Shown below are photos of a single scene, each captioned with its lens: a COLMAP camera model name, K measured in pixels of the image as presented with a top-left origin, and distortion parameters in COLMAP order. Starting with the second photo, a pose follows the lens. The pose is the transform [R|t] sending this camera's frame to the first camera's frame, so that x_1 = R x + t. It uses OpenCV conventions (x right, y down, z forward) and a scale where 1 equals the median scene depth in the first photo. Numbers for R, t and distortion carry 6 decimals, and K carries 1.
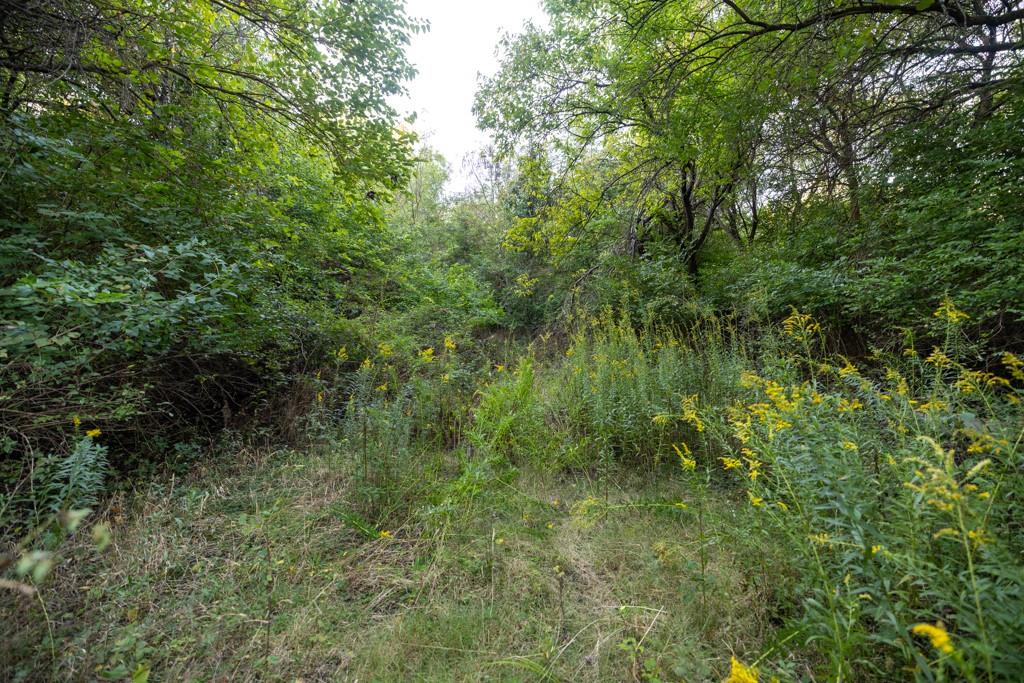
lens RADIAL K [[424.9, 0, 509.7], [0, 424.9, 338.3], [0, 0, 1]] dist [0.001155, 0.000035]
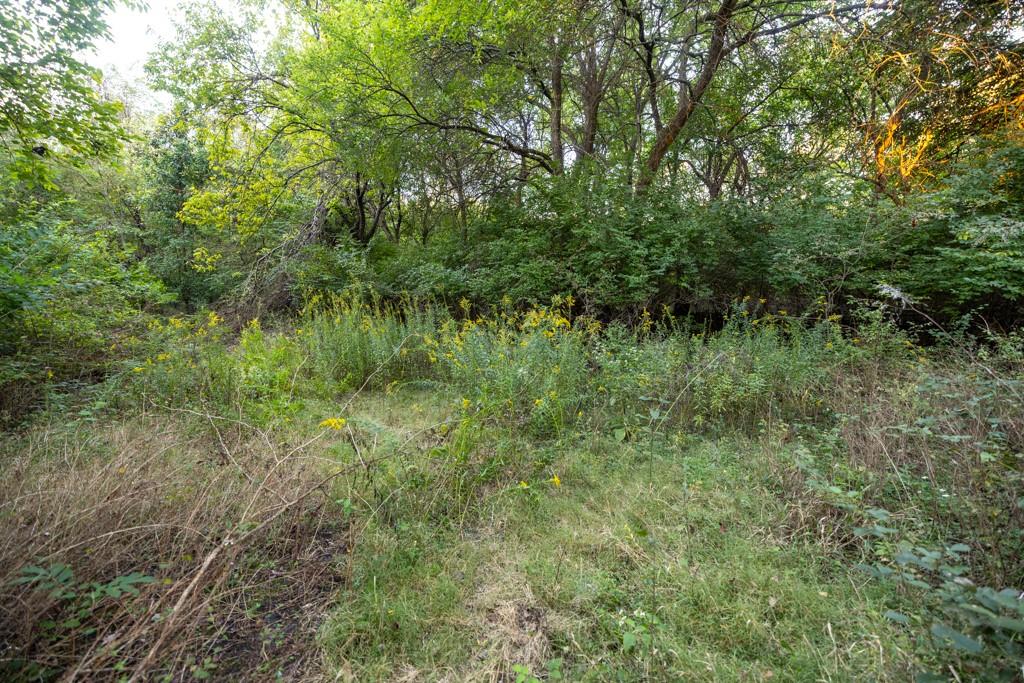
lens RADIAL K [[424.9, 0, 509.7], [0, 424.9, 338.3], [0, 0, 1]] dist [0.001155, 0.000035]
pose [[0.698943, -0.058118, 0.712812, -0.269154], [0.016876, 0.997755, 0.064804, 0.003114], [-0.714978, -0.033265, 0.698355, -0.274317]]
